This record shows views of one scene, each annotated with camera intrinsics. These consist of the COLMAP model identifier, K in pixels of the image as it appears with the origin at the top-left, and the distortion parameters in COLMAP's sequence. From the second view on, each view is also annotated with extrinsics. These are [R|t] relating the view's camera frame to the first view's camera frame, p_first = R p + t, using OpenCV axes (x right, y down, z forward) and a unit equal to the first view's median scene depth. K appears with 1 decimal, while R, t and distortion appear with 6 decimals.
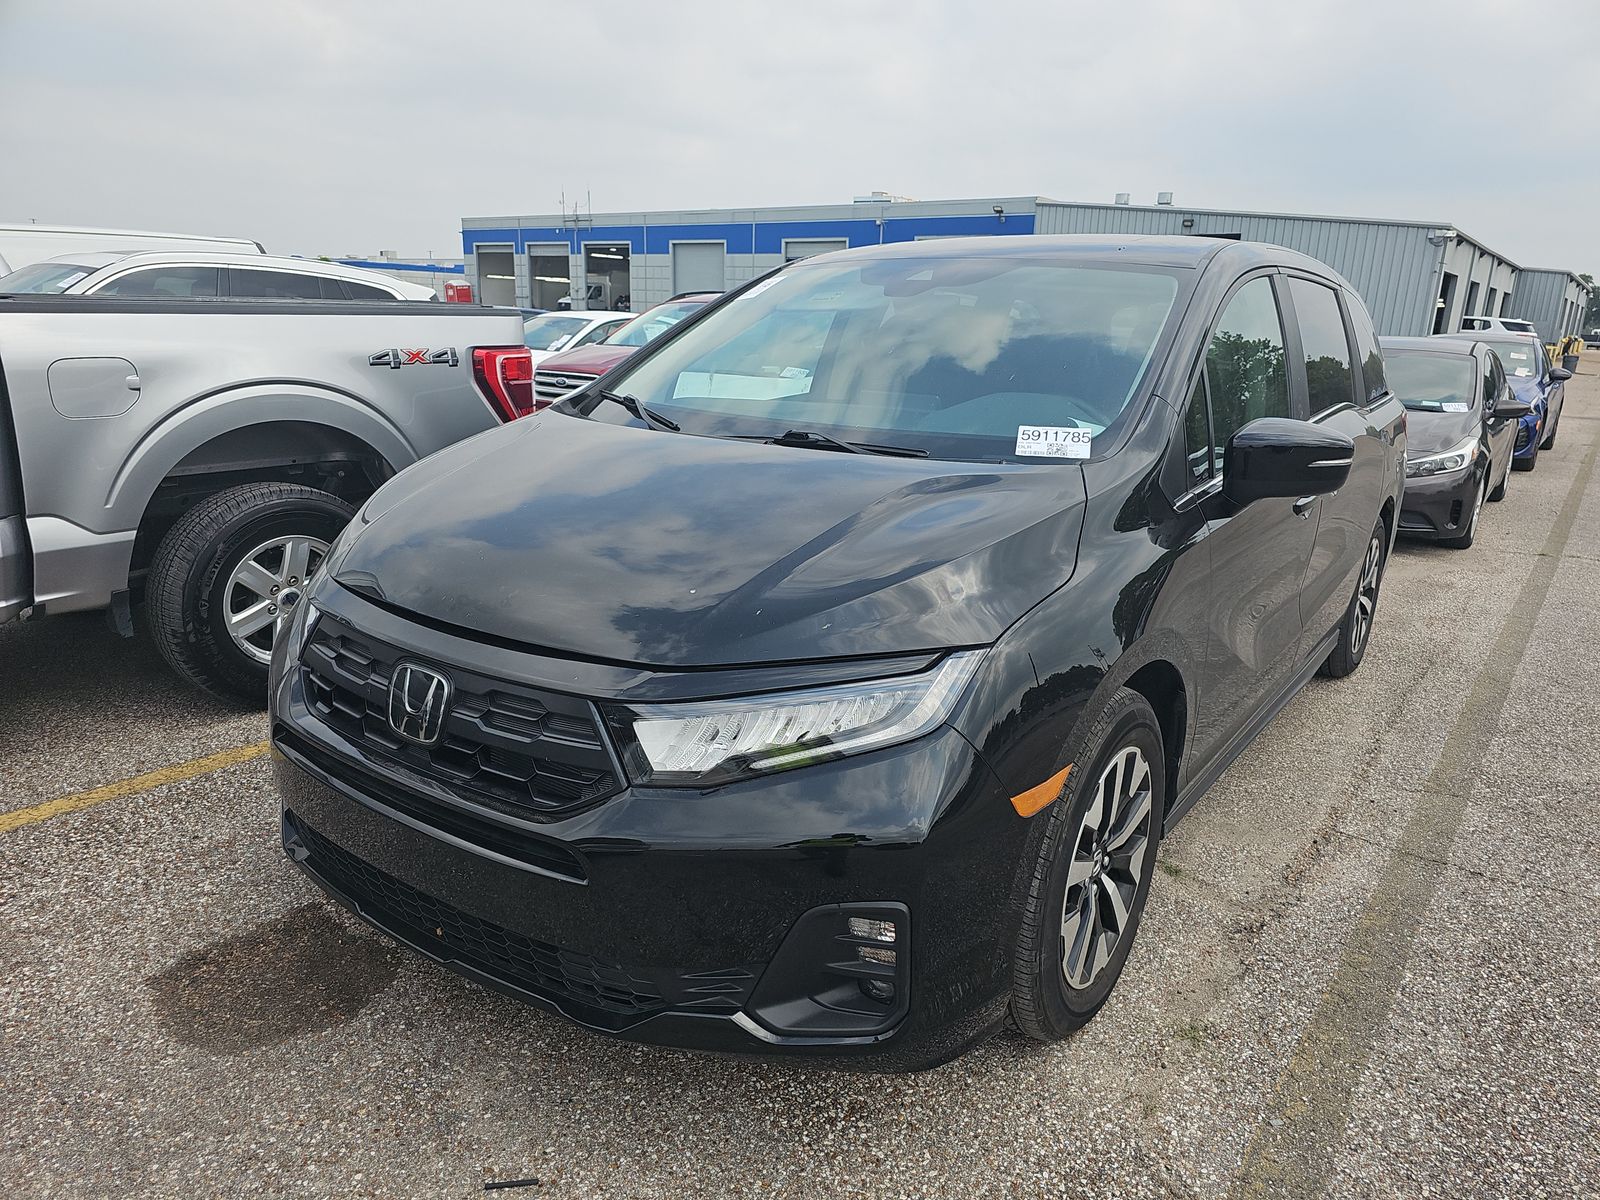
lens RADIAL K [[1072.1, 0, 809.5], [0, 1072.1, 597.3], [0, 0, 1]] dist [0.039529, -0.032129]
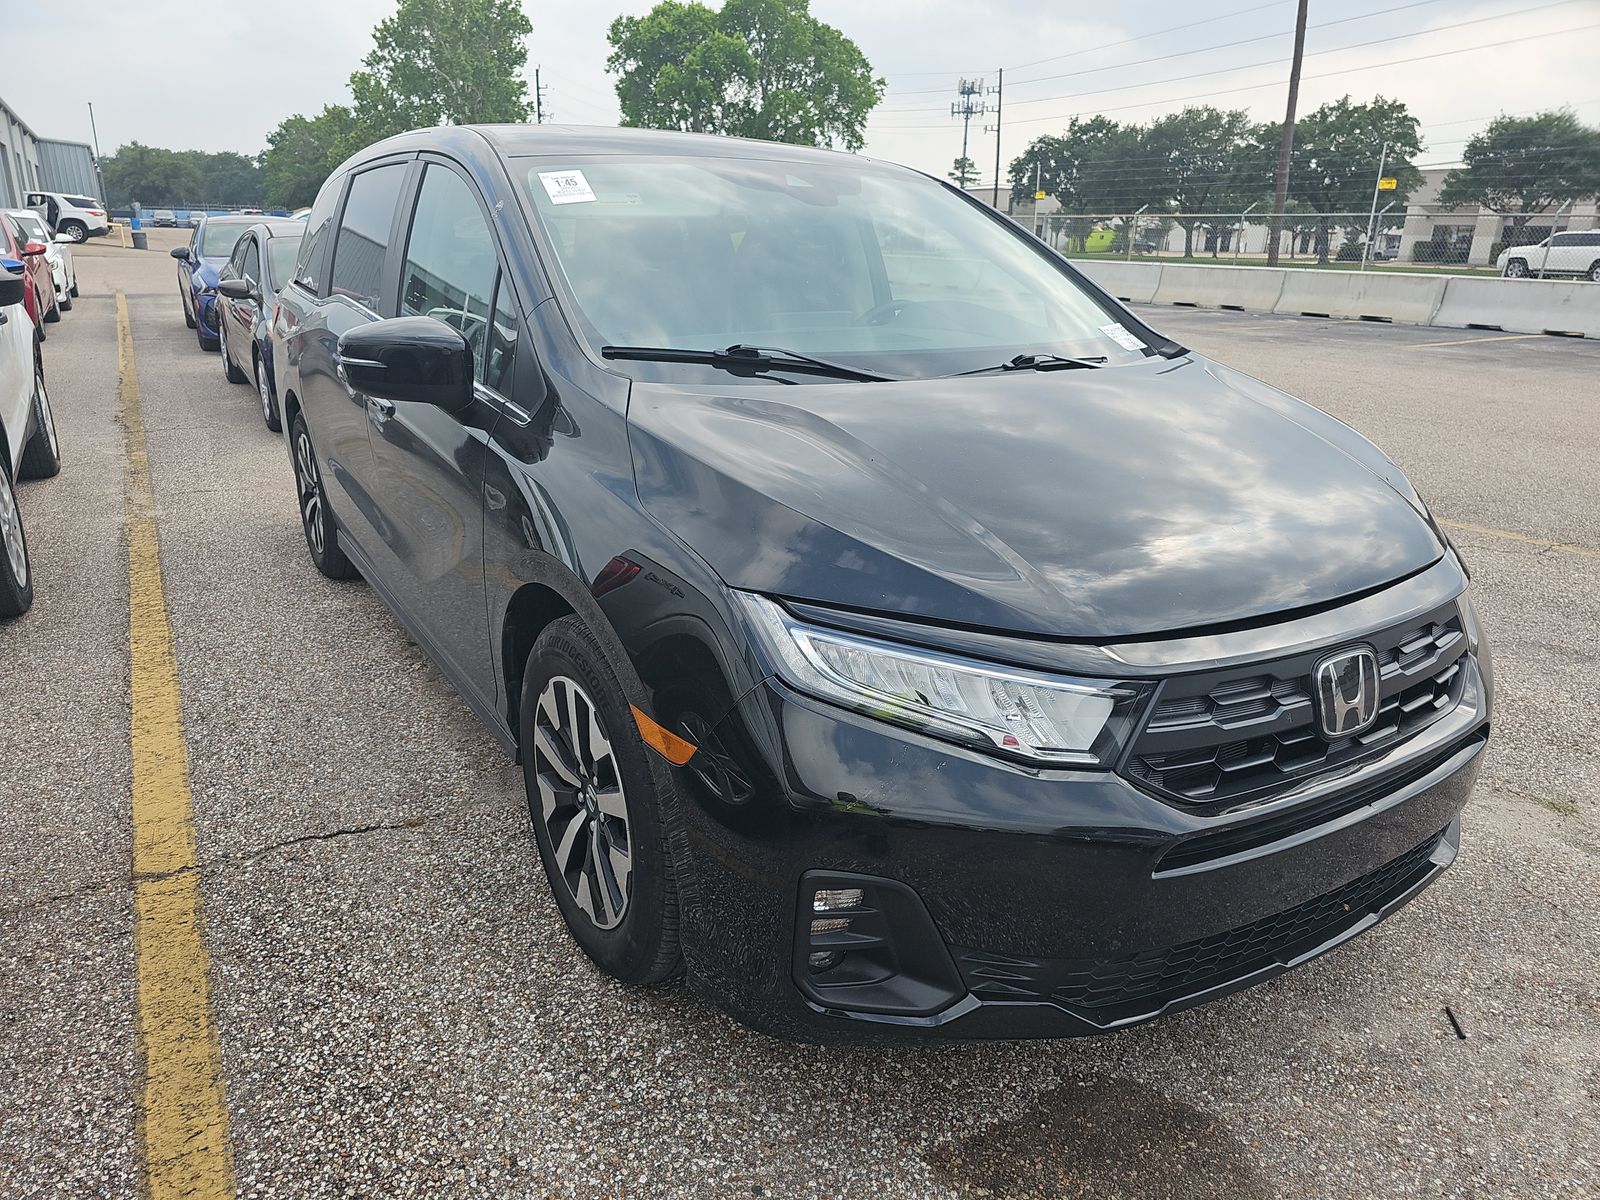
lens RADIAL K [[1072.1, 0, 798.1], [0, 1072.1, 612.3], [0, 0, 1]] dist [0.039529, -0.032129]
pose [[0.372184, -0.329220, 0.867809, -0.960705], [0.224434, 0.939155, 0.260031, -0.224399], [-0.900615, 0.097986, 0.423427, 0.758040]]
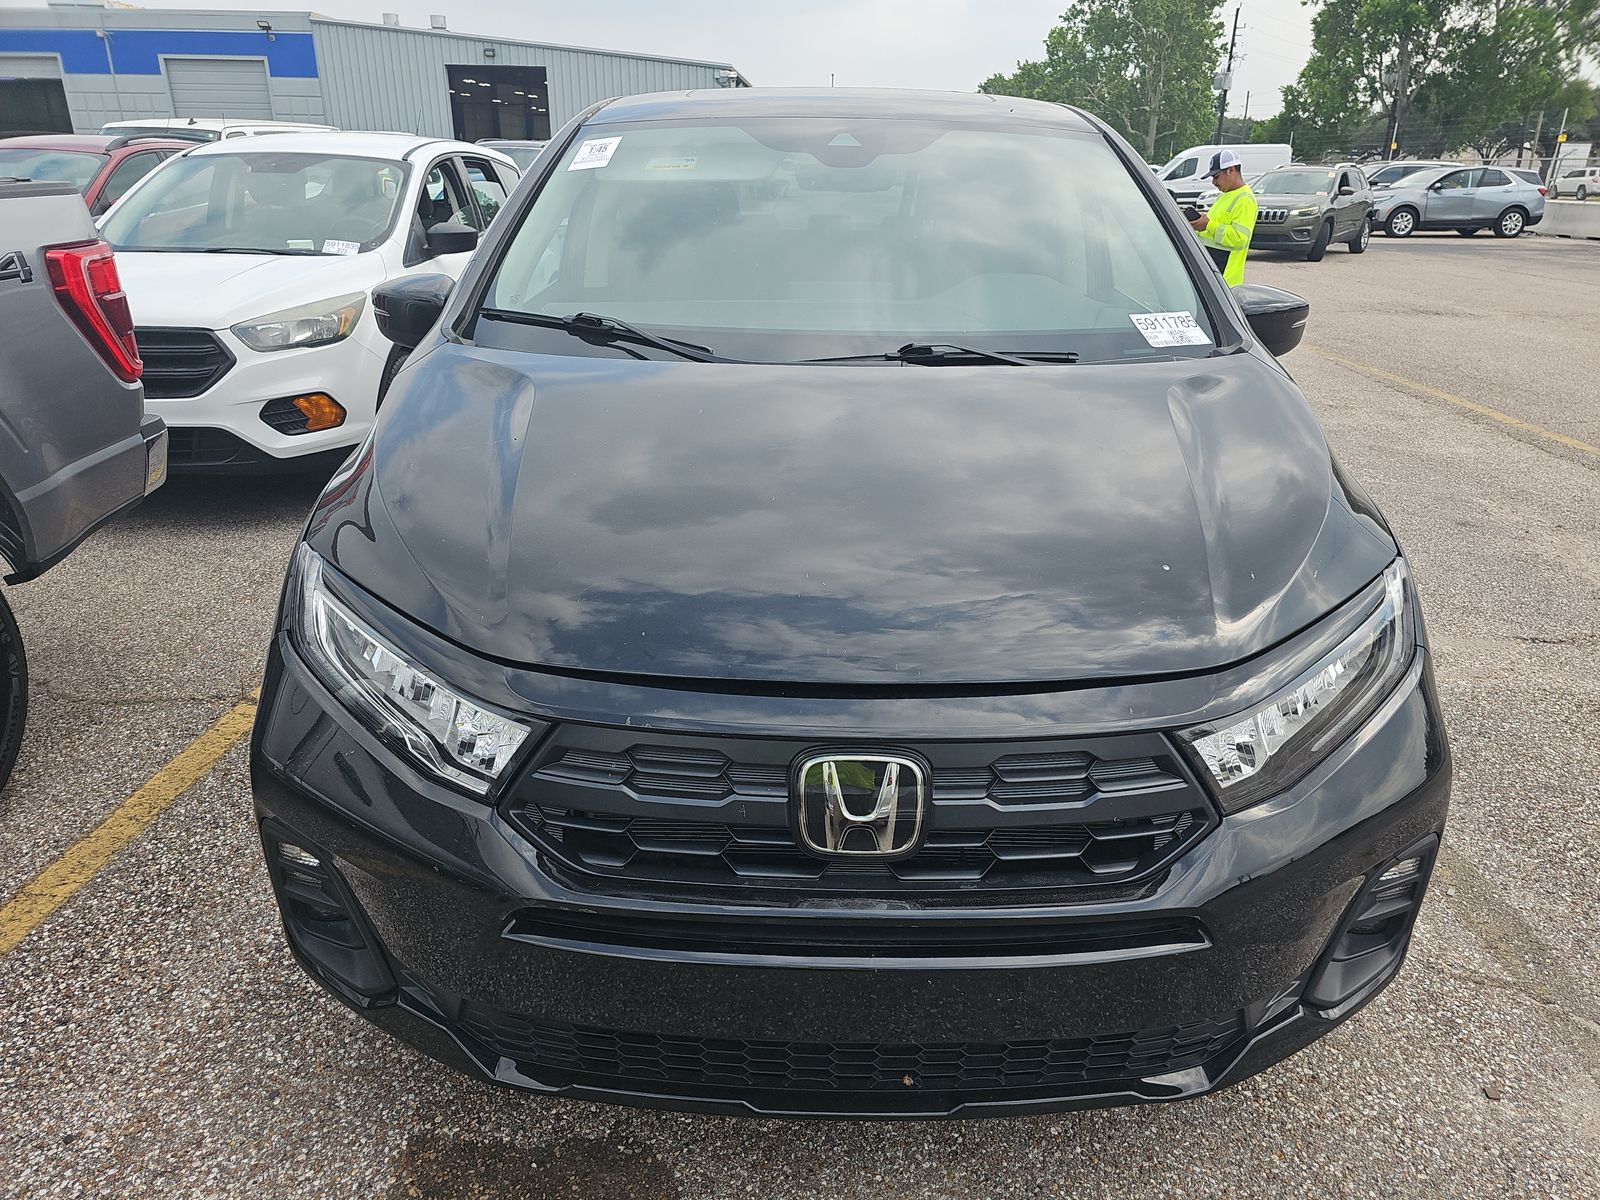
lens RADIAL K [[1072.1, 0, 811.9], [0, 1072.1, 596.4], [0, 0, 1]] dist [0.039529, -0.032129]
pose [[0.809136, -0.233606, 0.539191, -0.545093], [0.158974, 0.970389, 0.181860, -0.123553], [-0.565708, -0.061433, 0.822314, 0.333696]]
